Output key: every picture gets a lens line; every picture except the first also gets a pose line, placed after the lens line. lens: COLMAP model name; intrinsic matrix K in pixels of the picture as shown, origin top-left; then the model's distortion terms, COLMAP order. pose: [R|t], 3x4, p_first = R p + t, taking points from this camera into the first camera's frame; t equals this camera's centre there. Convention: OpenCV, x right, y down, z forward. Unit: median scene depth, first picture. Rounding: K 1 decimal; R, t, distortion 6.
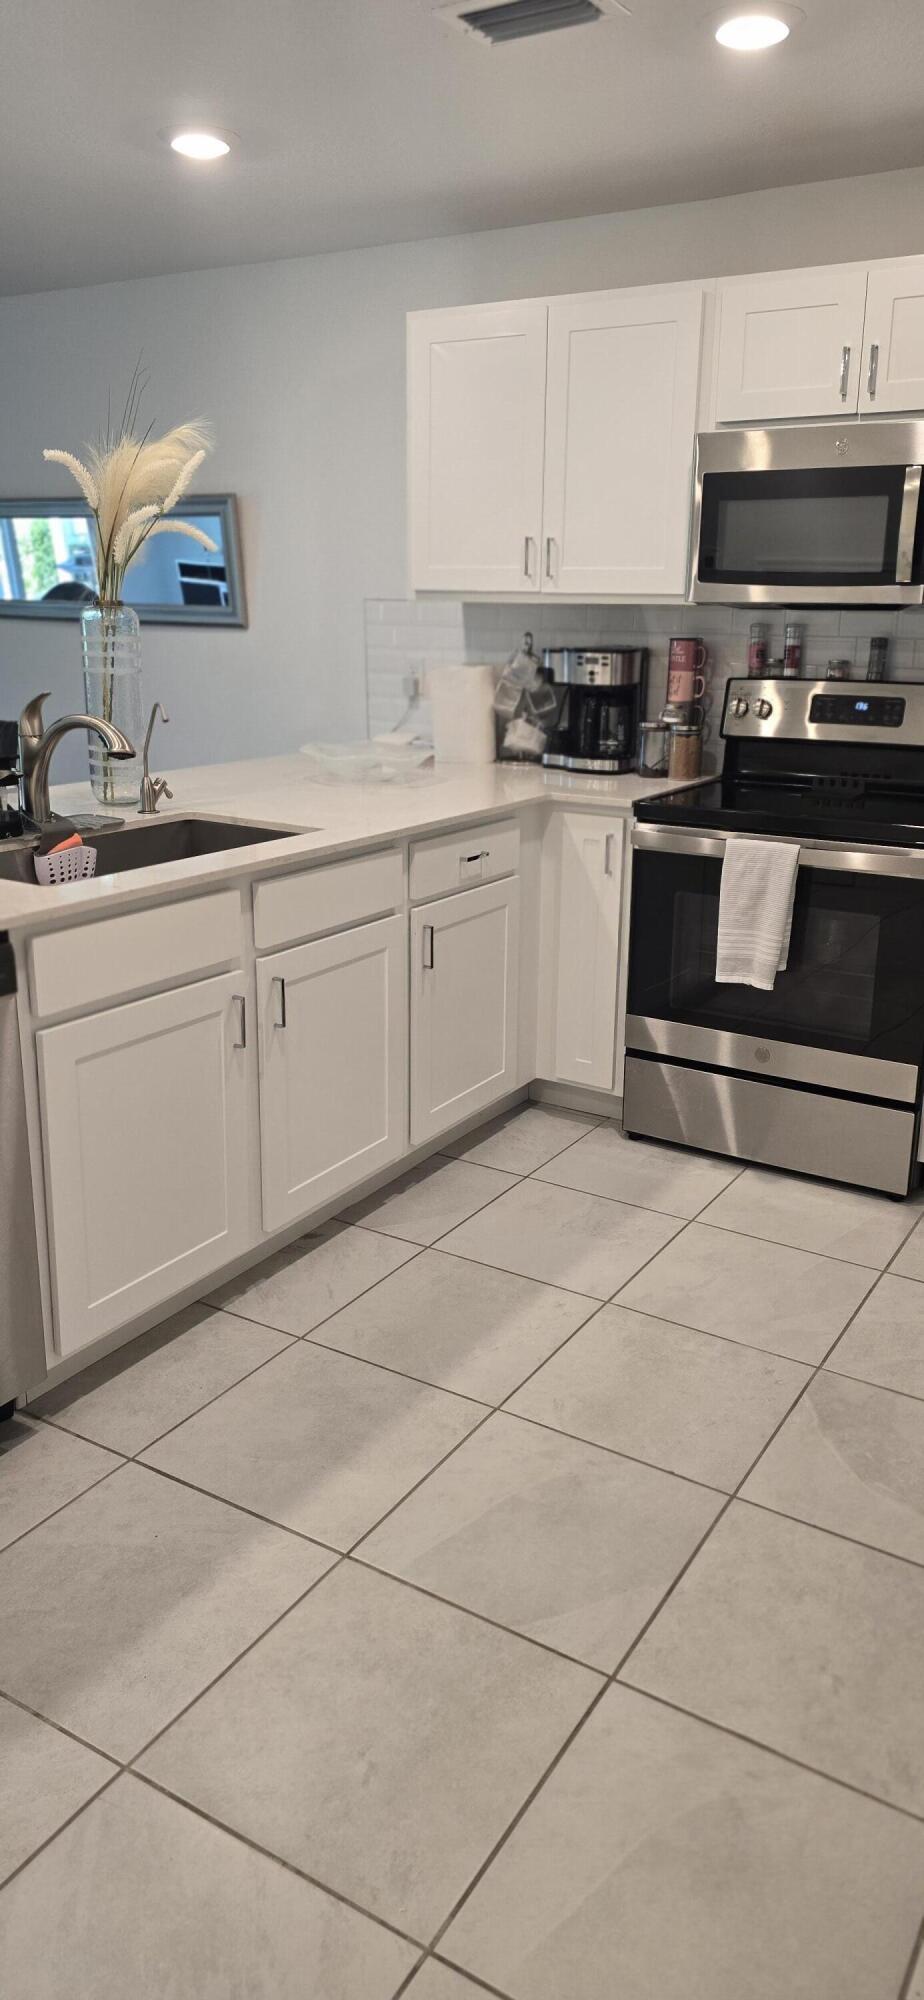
lens RADIAL K [[1321.2, 0, 479.7], [0, 1321.2, 993.1], [0, 0, 1]] dist [0.078010, -0.088415]
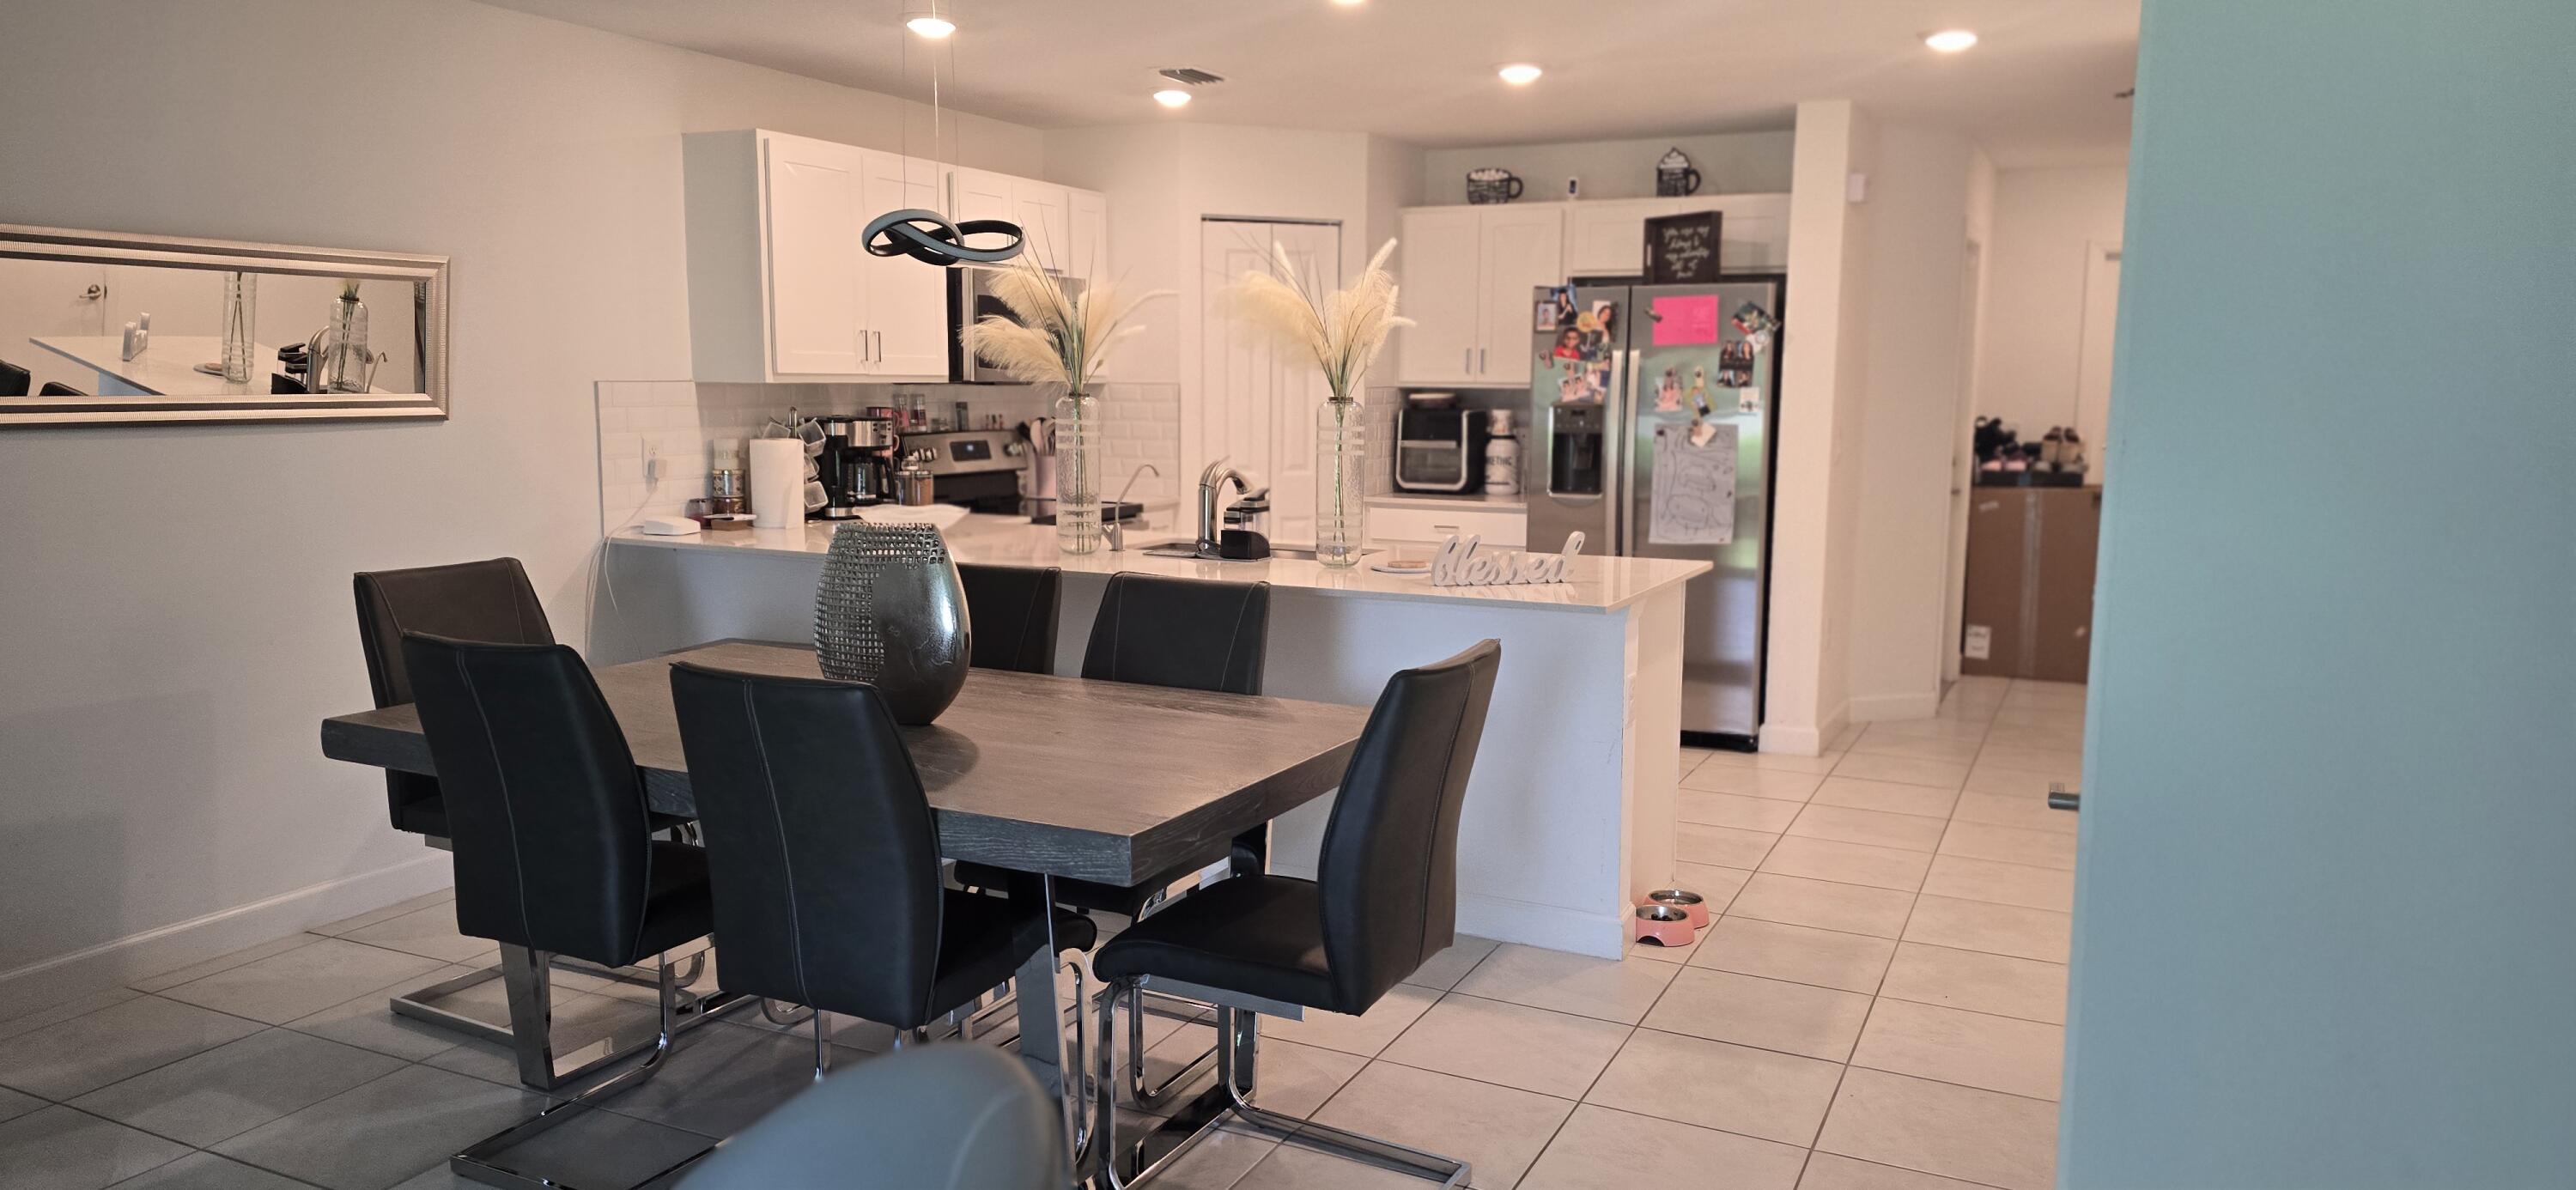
lens RADIAL K [[1656.1, 0, 1288.0], [0, 1656.1, 595.0], [0, 0, 1]] dist [0.075198, -0.000656]
pose [[-0.078776, -0.146897, 0.986010, -1.434962], [0.278389, 0.946493, 0.163252, -0.239313], [-0.957232, 0.287355, -0.033666, 0.703233]]
